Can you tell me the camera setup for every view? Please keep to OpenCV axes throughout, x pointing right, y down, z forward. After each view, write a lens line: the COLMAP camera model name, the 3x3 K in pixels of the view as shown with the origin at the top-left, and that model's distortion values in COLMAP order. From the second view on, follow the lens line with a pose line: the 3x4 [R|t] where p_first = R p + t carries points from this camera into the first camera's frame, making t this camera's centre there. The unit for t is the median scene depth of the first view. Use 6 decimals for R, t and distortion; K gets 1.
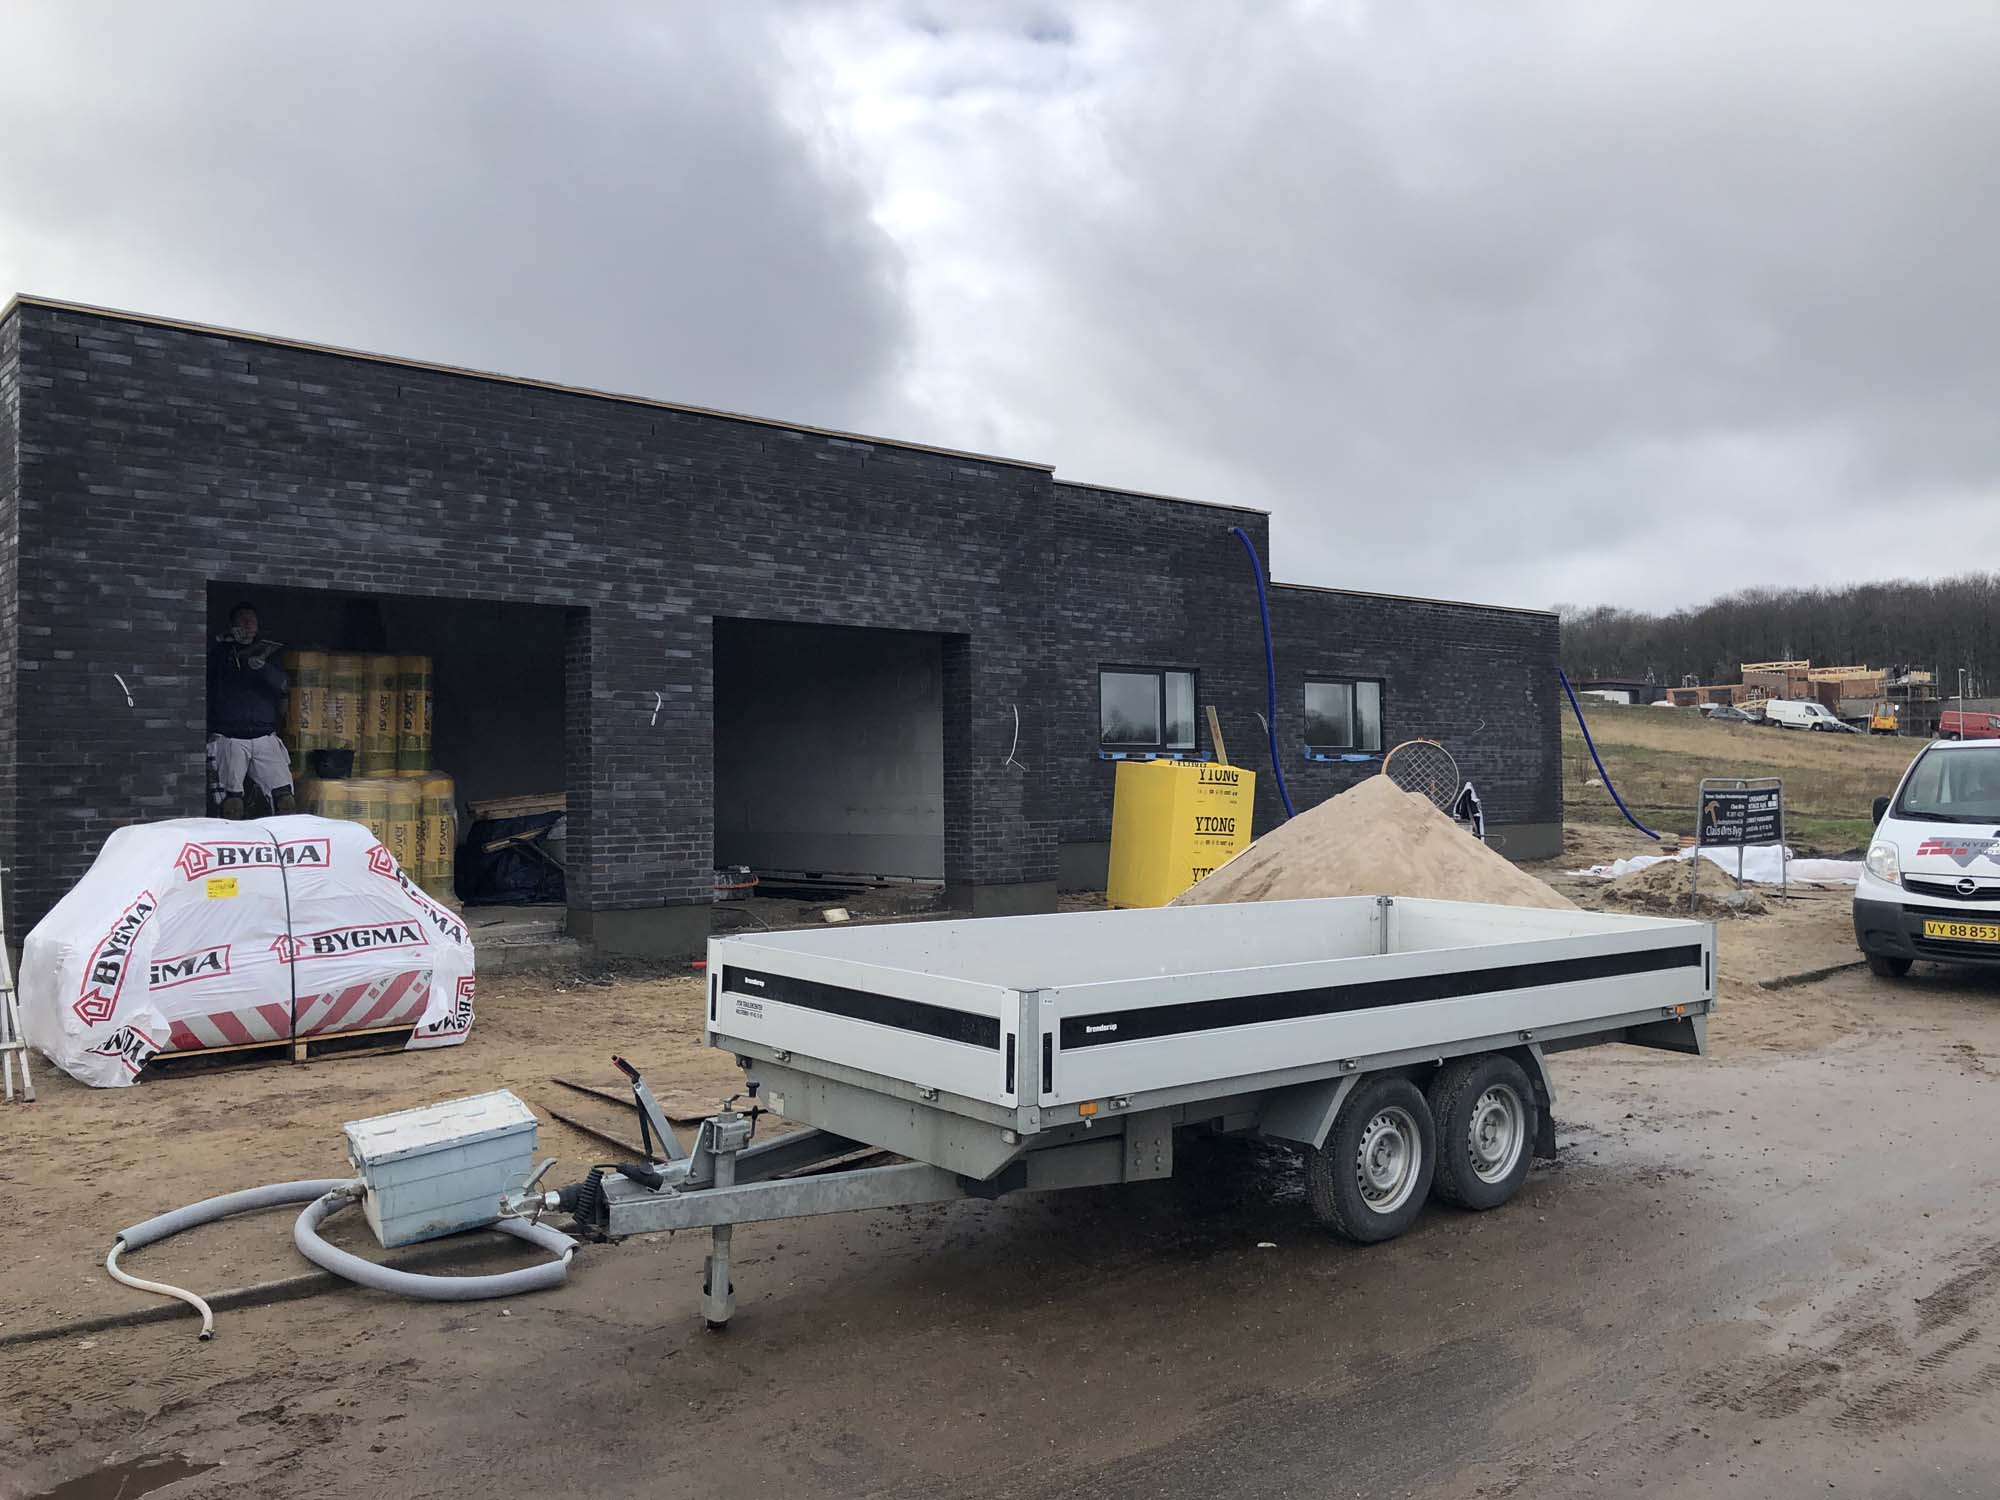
lens RADIAL K [[1639.4, 0, 1000.0], [0, 1639.4, 750.0], [0, 0, 1]] dist [0.021261, -0.015823]
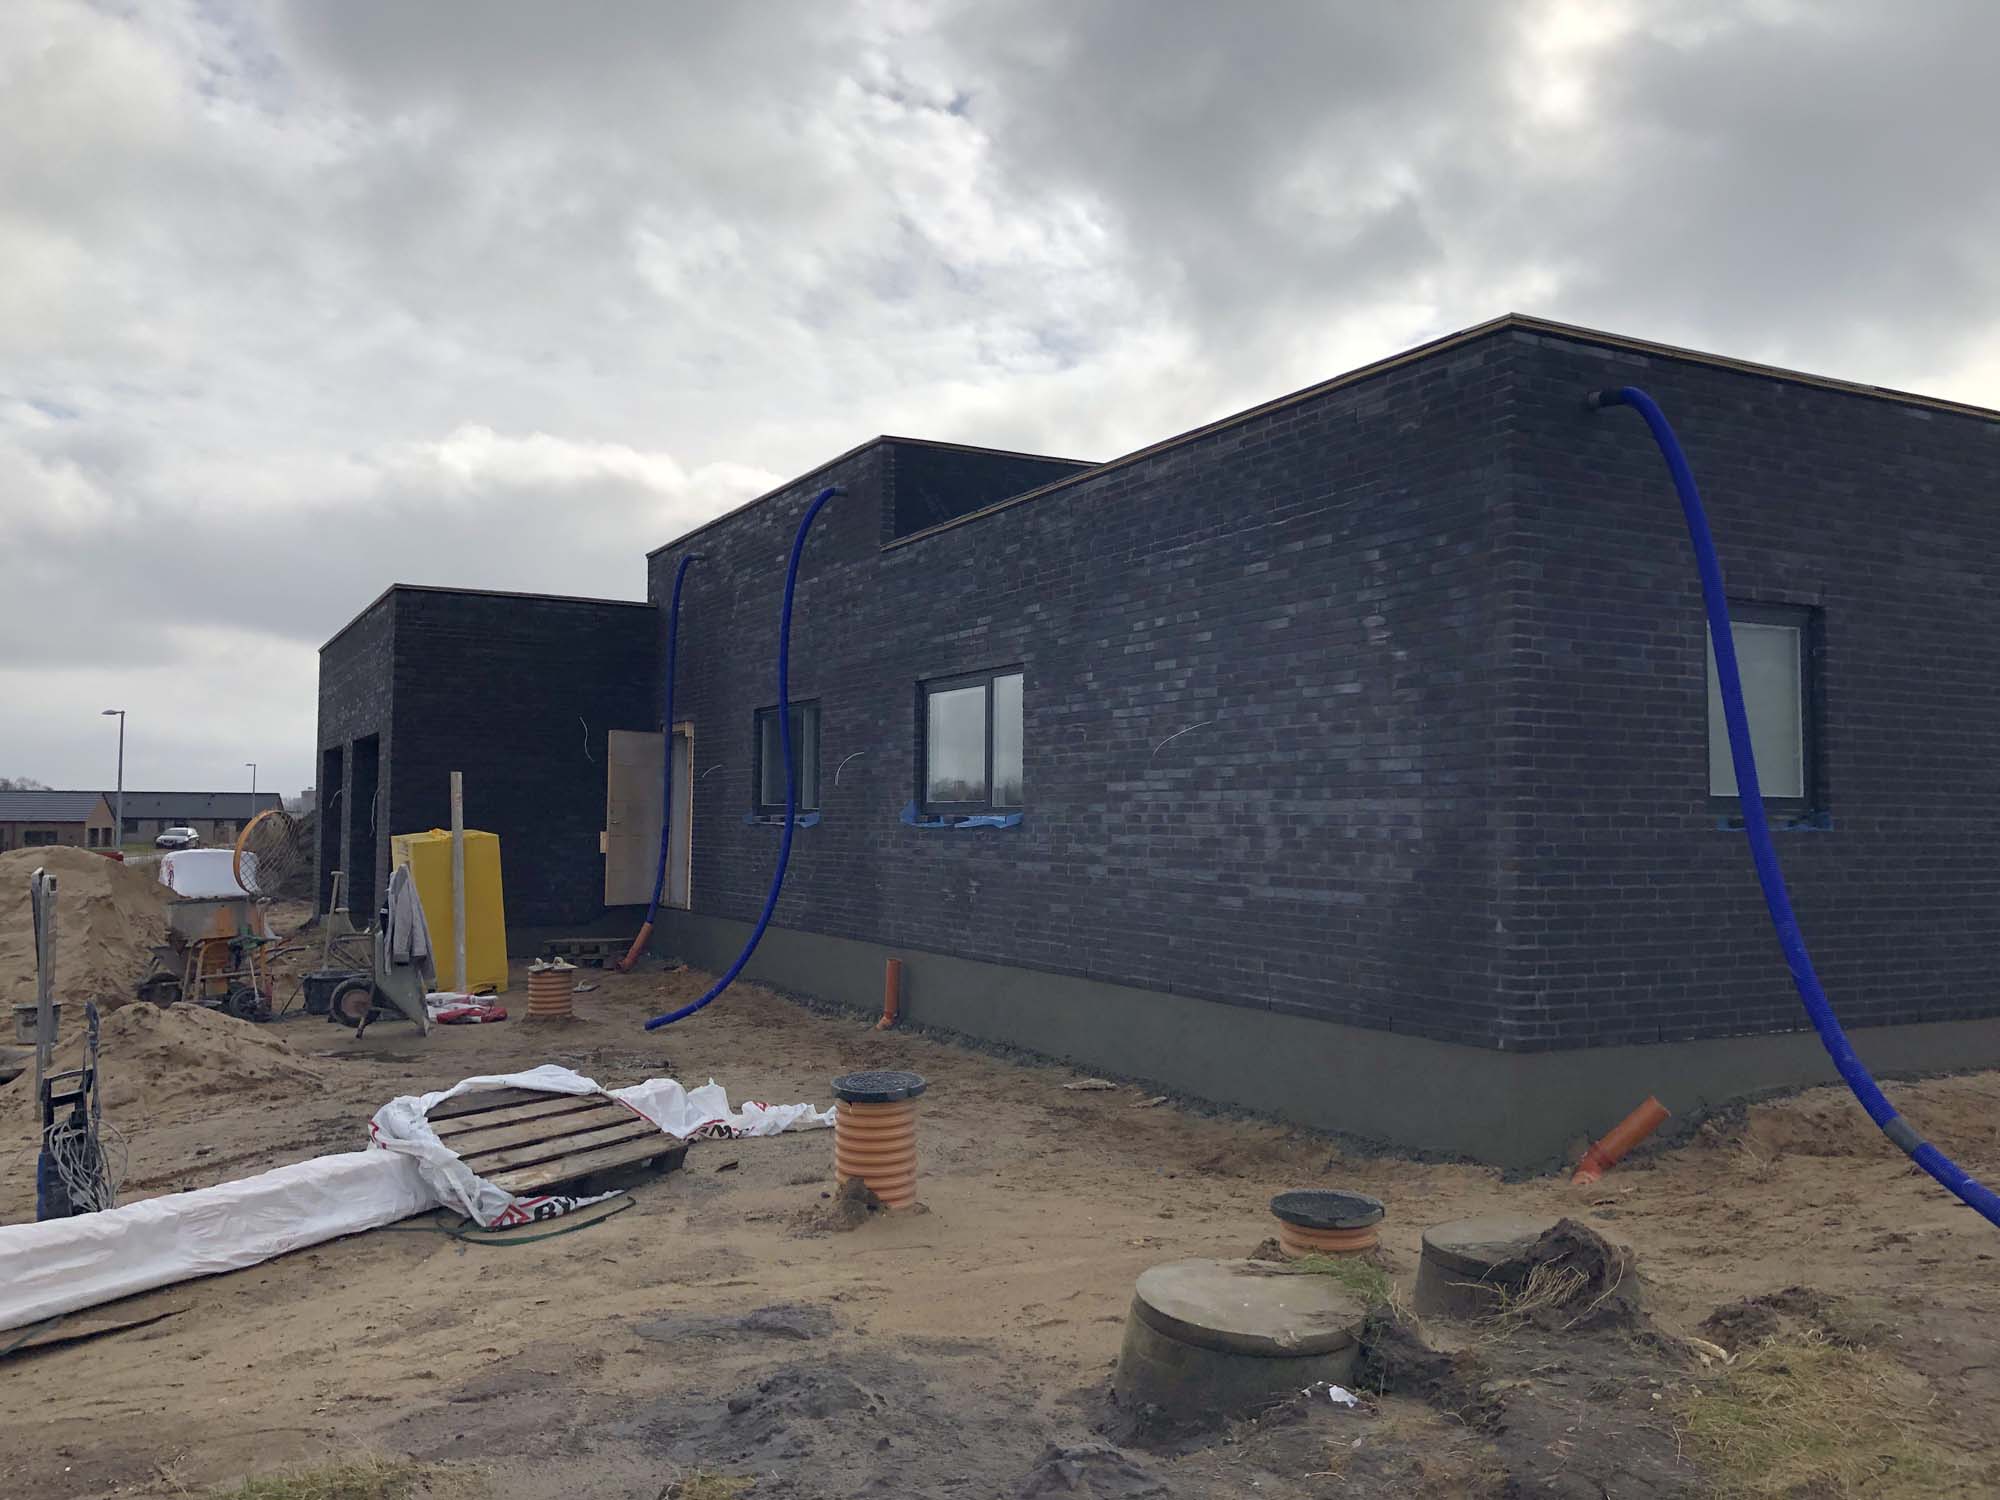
lens RADIAL K [[1639.4, 0, 1000.0], [0, 1639.4, 750.0], [0, 0, 1]] dist [0.021261, -0.015823]
pose [[-0.220852, -0.038776, -0.974536, 0.672146], [0.009943, 0.999068, -0.042006, 0.003399], [0.975257, -0.018967, -0.220261, 1.030037]]
